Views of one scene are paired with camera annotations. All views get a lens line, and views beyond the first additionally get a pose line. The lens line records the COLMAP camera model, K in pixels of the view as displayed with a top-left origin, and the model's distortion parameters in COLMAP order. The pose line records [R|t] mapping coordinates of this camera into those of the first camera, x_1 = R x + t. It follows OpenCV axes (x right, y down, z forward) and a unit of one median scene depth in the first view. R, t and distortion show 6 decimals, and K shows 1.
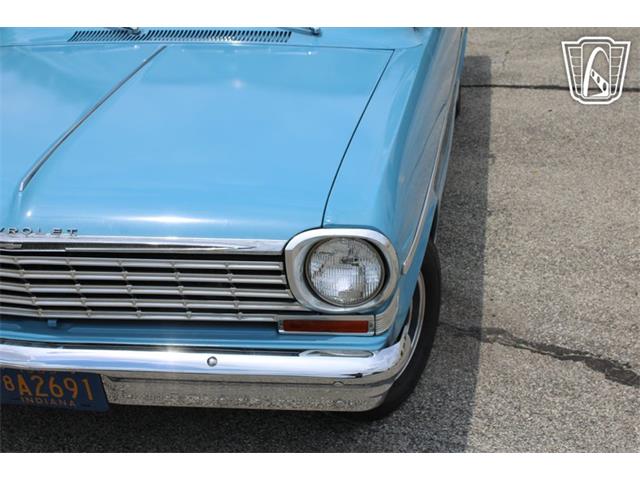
lens RADIAL K [[959.9, 0, 320.0], [0, 959.9, 240.0], [0, 0, 1]] dist [-0.015460, 0.065707]
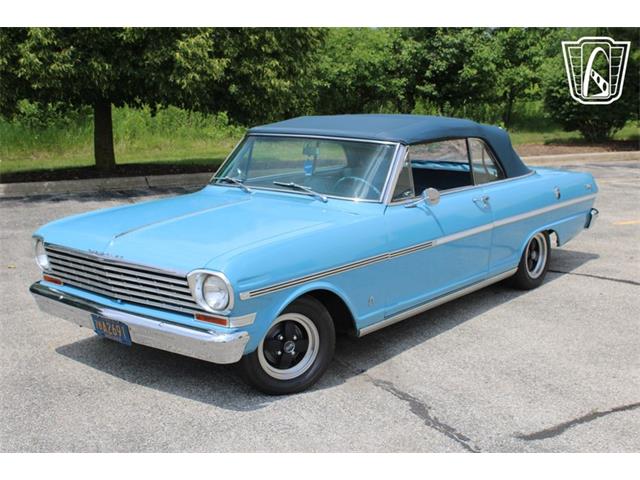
lens RADIAL K [[865.5, 0, 306.2], [0, 865.5, 239.6], [0, 0, 1]] dist [-0.002290, 0.017001]
pose [[0.863979, 0.121379, -0.488679, 1.103252], [-0.217394, 0.965316, -0.144583, 0.149517], [0.454181, 0.231153, 0.860400, -0.597886]]
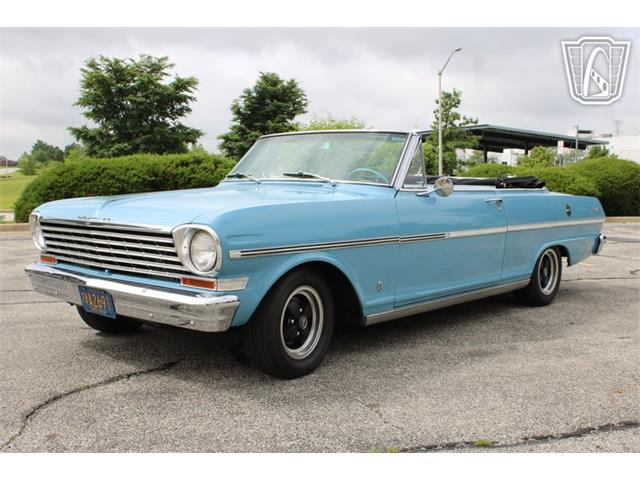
lens RADIAL K [[729.7, 0, 320.0], [0, 729.7, 240.0], [0, 0, 1]] dist [-0.067698, -0.011711]
pose [[0.849380, 0.086488, -0.520647, 0.959057], [-0.244415, 0.938783, -0.242790, 0.300920], [0.467776, 0.333475, 0.818523, -0.104063]]
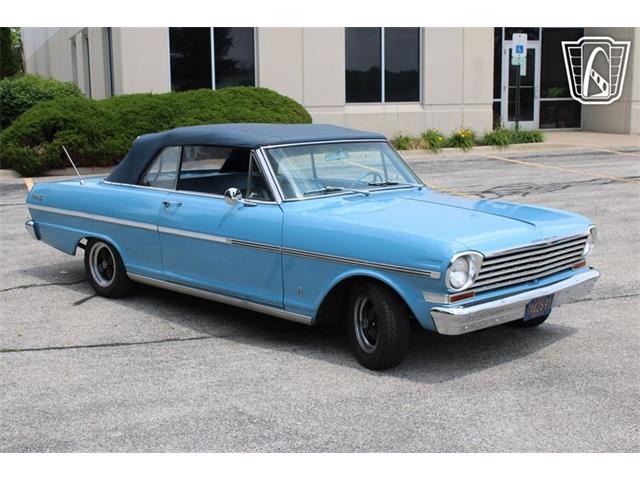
lens RADIAL K [[934.0, 0, 319.1], [0, 934.0, 255.5], [0, 0, 1]] dist [-0.014332, 0.023305]
pose [[0.559977, -0.110260, 0.821139, -2.688264], [0.308230, 0.947689, -0.082945, 0.052869], [-0.769039, 0.299547, 0.564669, 0.025642]]
